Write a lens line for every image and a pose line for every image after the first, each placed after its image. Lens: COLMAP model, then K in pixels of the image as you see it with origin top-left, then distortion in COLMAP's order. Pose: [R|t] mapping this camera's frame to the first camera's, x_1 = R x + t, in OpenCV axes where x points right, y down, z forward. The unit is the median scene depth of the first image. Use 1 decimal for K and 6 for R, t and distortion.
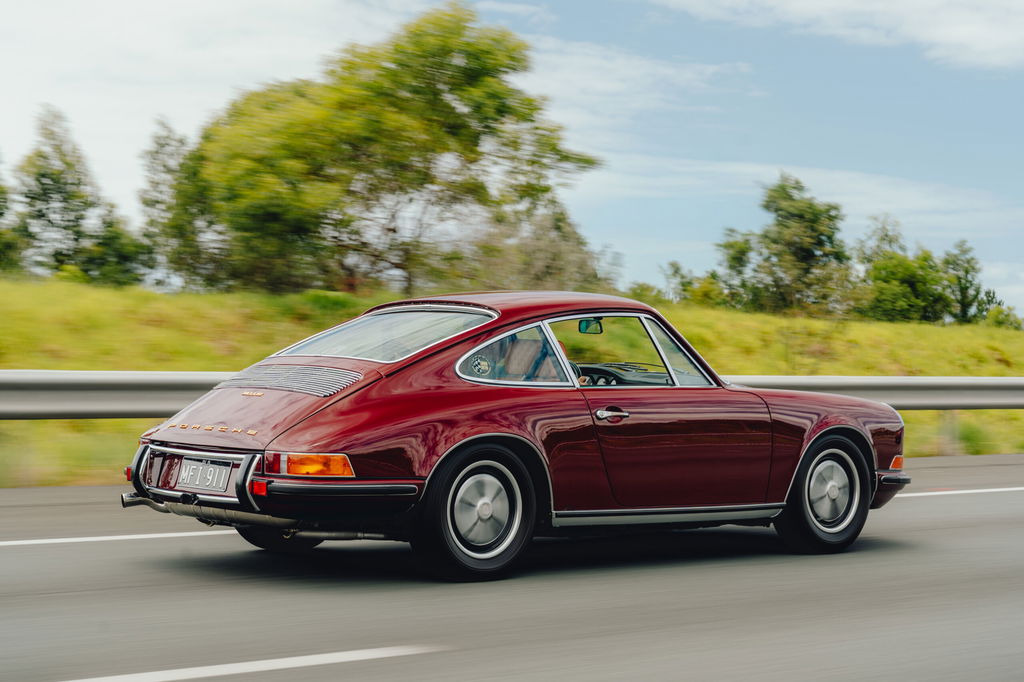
lens RADIAL K [[2064.6, 0, 512.7], [0, 2064.6, 342.6], [0, 0, 1]] dist [0.253983, 0.000000]
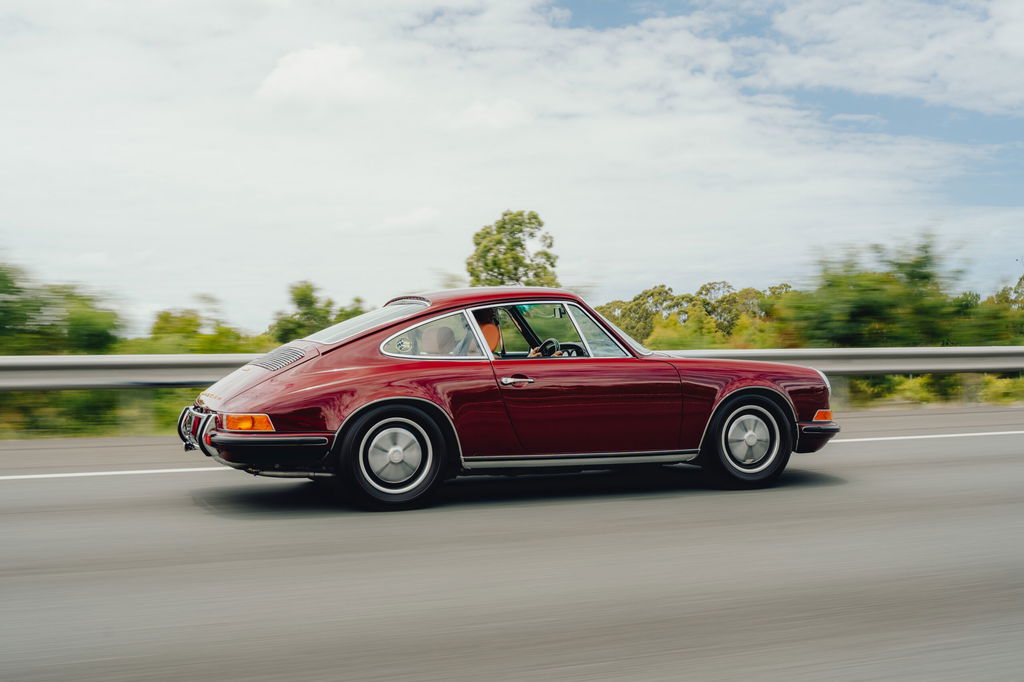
lens RADIAL K [[1228.9, 0, 510.4], [0, 1228.9, 342.5], [0, 0, 1]] dist [0.036378, 0.000000]
pose [[0.949587, -0.020026, -0.312865, 0.283460], [0.021364, 0.999771, 0.000847, 0.010407], [0.312776, -0.007488, 0.949797, 0.280243]]
